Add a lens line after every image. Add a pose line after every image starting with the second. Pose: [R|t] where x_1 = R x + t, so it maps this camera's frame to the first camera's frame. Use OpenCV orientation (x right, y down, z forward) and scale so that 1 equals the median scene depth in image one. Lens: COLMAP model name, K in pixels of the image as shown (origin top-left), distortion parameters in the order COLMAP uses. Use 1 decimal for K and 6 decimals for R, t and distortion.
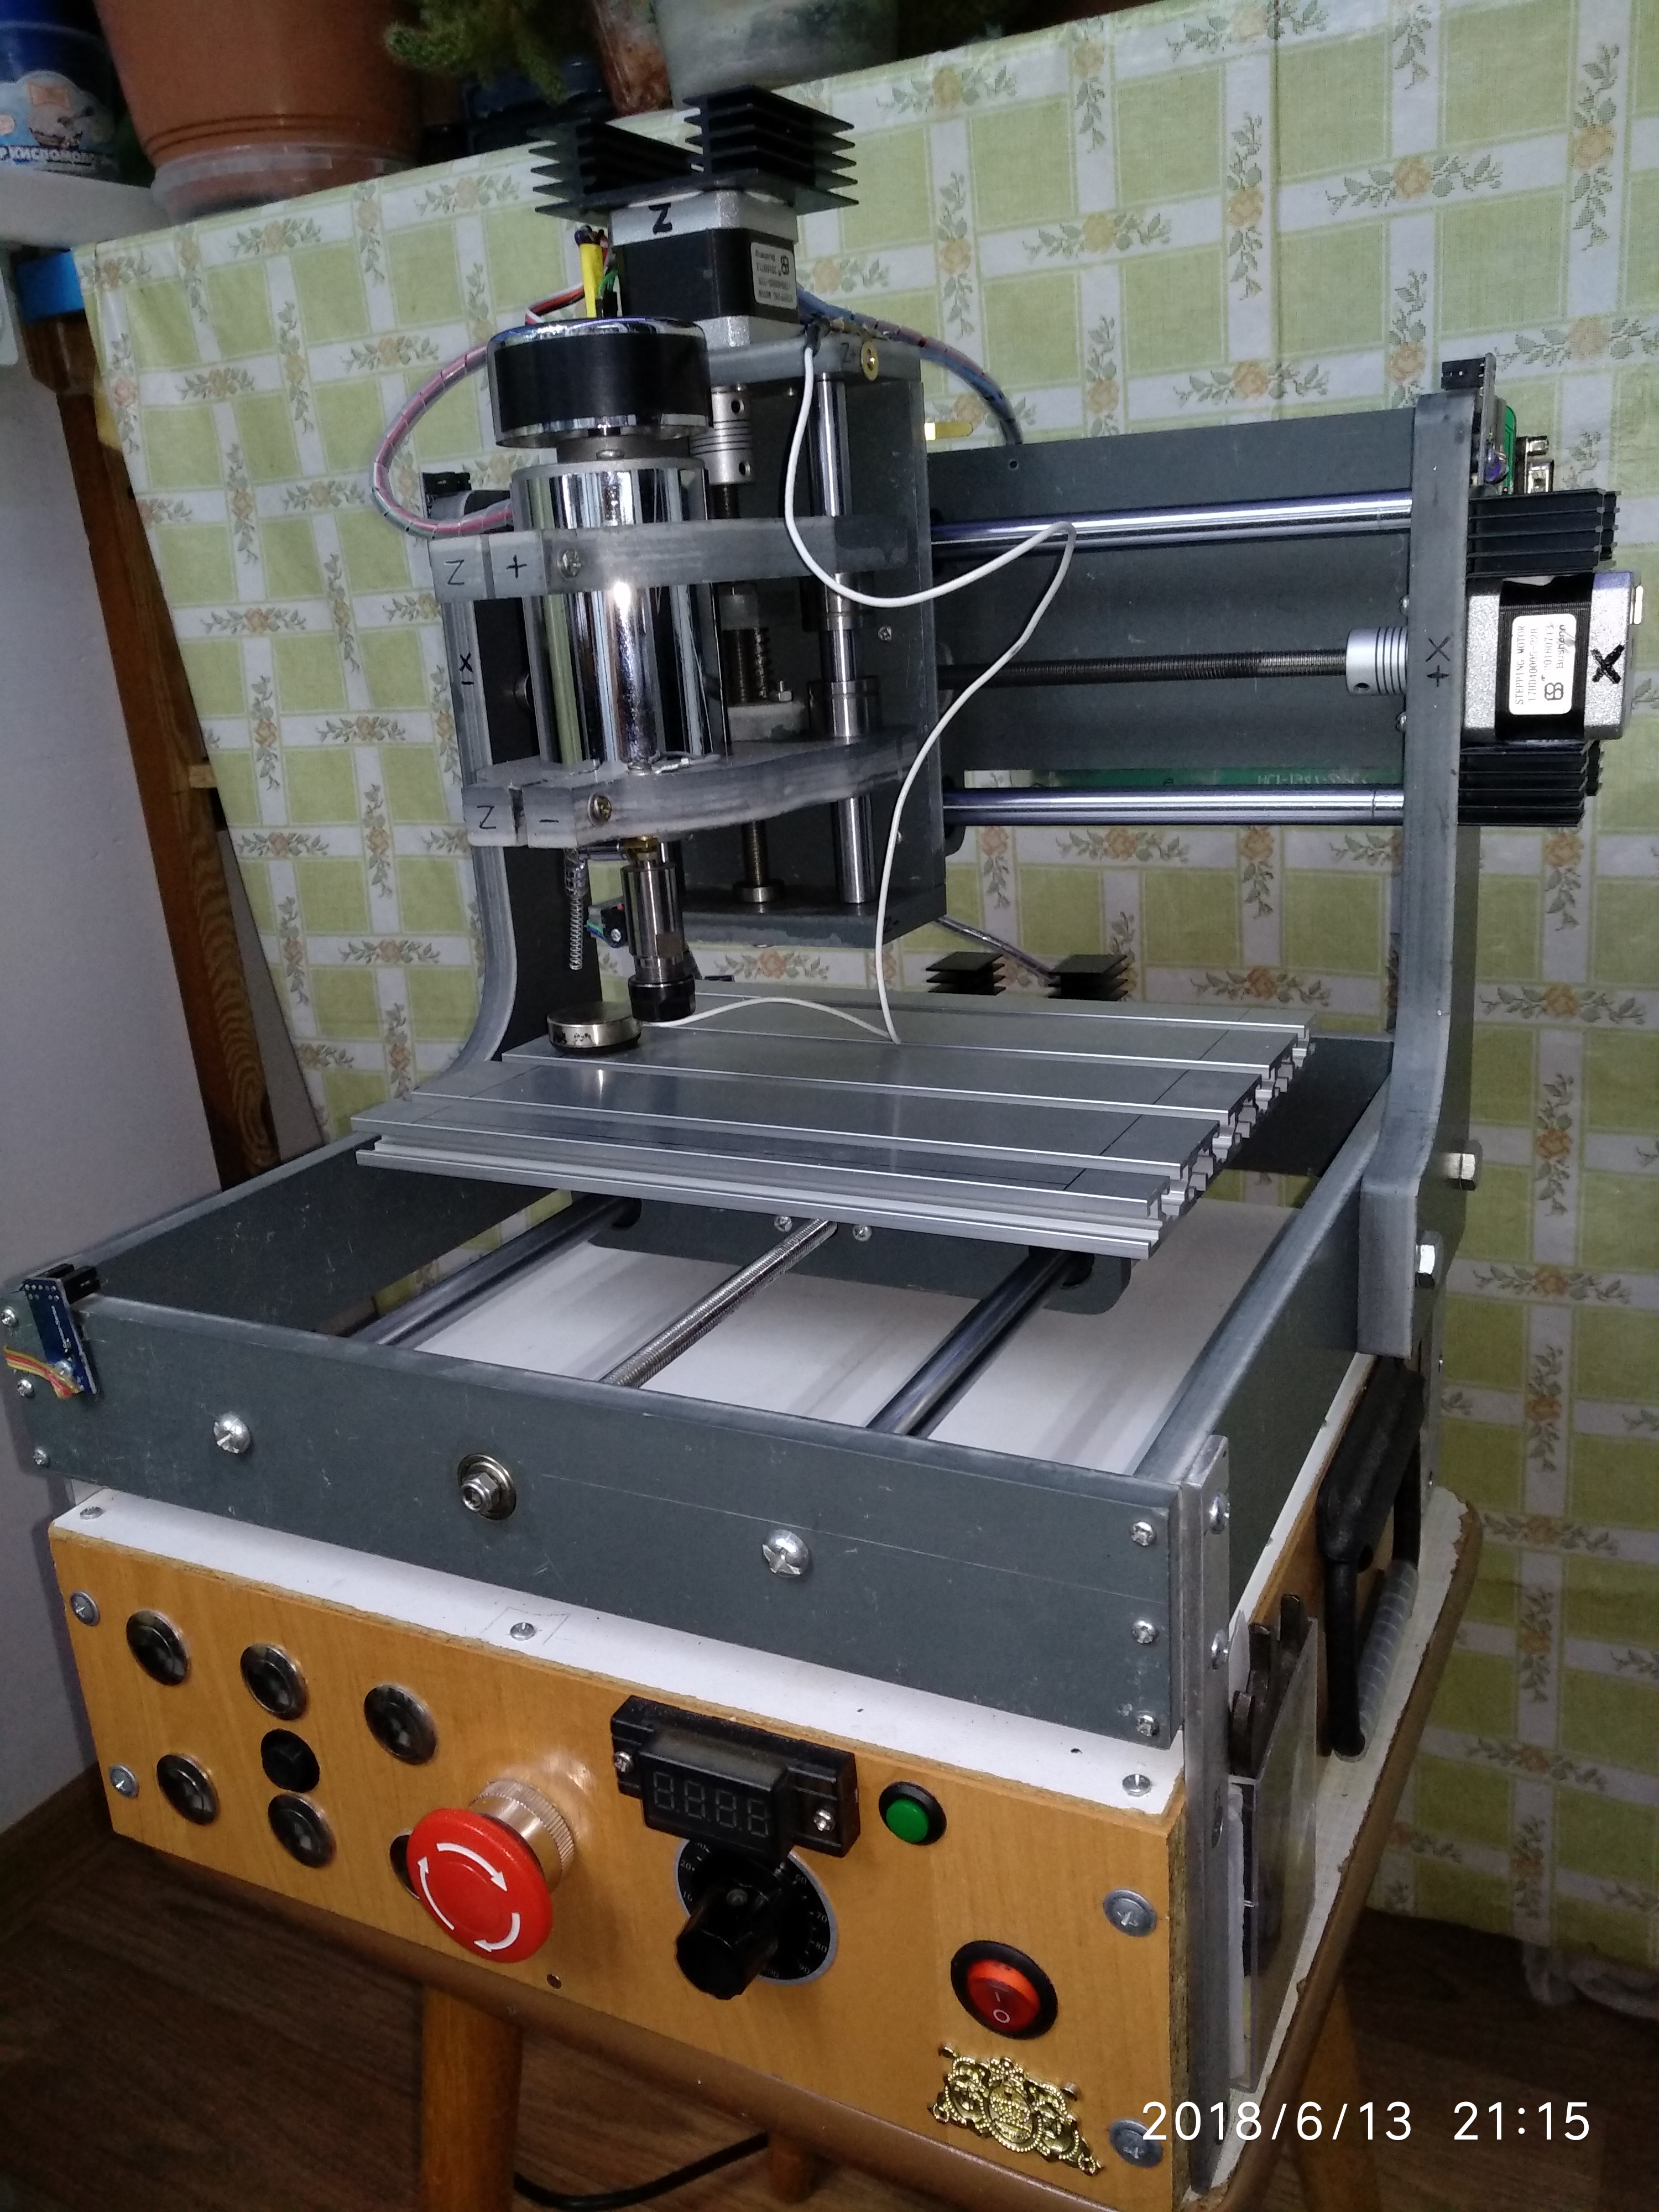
lens RADIAL K [[1801.8, 0, 808.6], [0, 1801.8, 1102.6], [0, 0, 1]] dist [-0.066670, 0.138885]
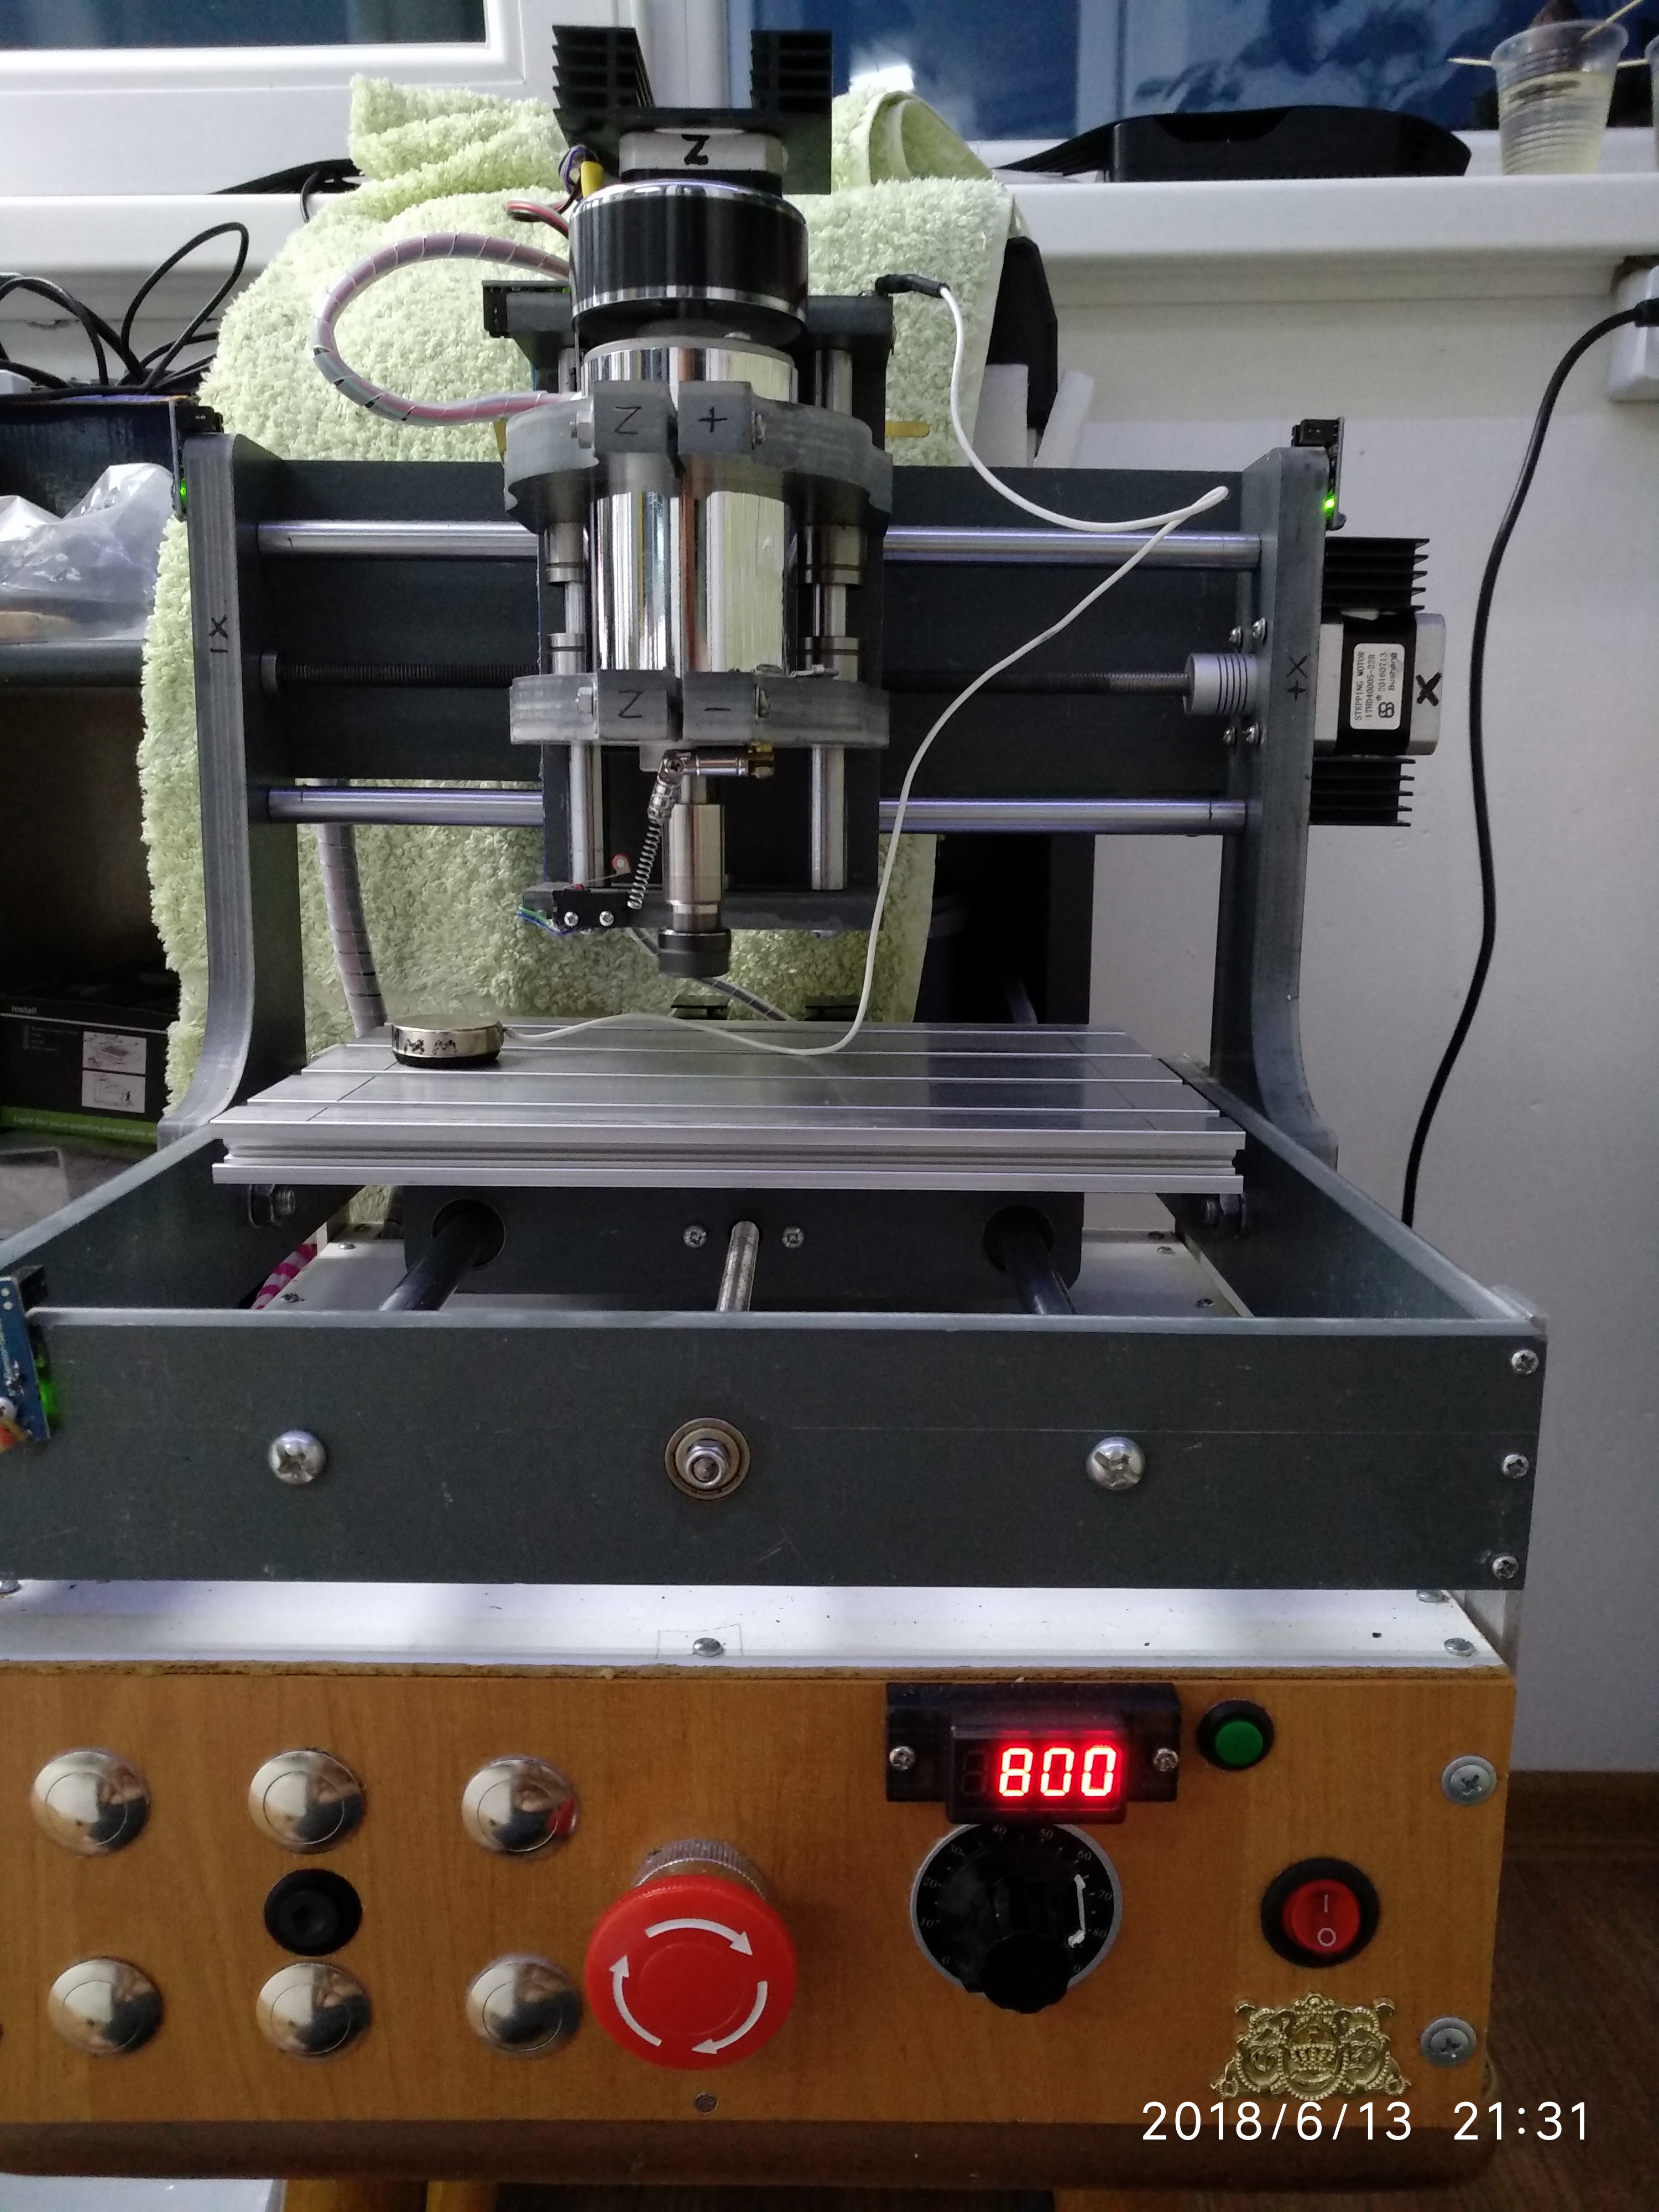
lens RADIAL K [[1801.8, 0, 808.6], [0, 1801.8, 1102.6], [0, 0, 1]] dist [-0.066670, 0.138885]
pose [[0.880034, -0.005646, 0.474877, -0.463762], [0.067744, 0.991196, -0.113758, 0.128679], [-0.470054, 0.132281, 0.872669, 0.196316]]
